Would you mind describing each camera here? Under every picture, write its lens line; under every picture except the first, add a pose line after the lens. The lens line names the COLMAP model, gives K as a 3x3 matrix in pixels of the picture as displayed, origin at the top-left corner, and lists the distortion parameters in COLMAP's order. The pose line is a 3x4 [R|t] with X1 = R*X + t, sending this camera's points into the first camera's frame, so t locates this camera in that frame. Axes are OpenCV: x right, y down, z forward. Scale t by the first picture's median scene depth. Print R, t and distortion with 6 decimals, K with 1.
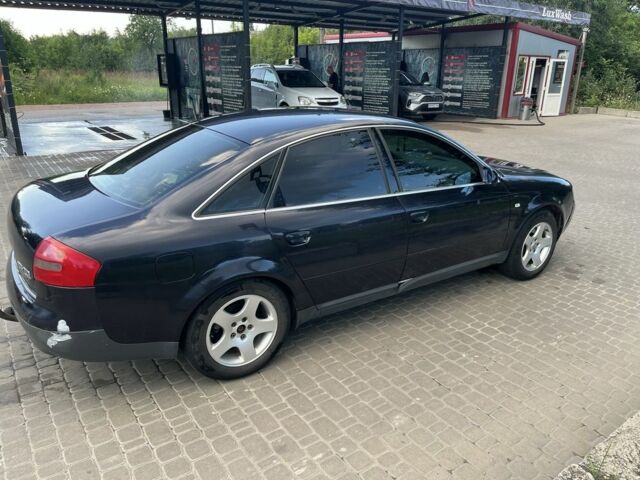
lens RADIAL K [[479.9, 0, 320.0], [0, 479.9, 240.0], [0, 0, 1]] dist [0.093702, -0.120200]
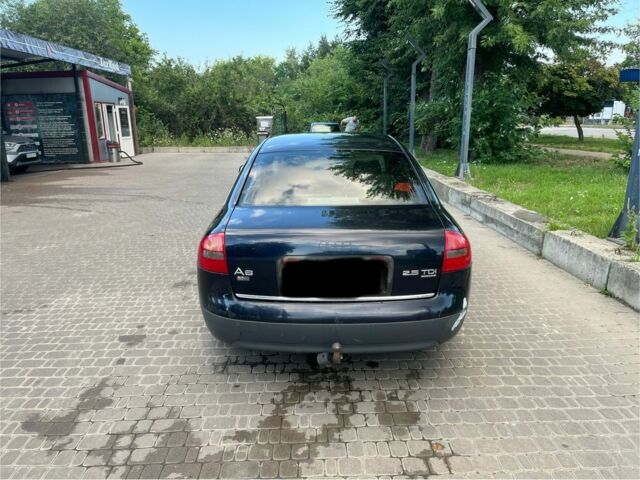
lens RADIAL K [[479.9, 0, 320.0], [0, 479.9, 240.0], [0, 0, 1]] dist [0.093702, -0.120200]
pose [[0.562675, -0.232793, 0.793224, -0.203916], [0.305502, 0.950162, 0.062142, -0.018535], [-0.768158, 0.207365, 0.605750, 0.066918]]
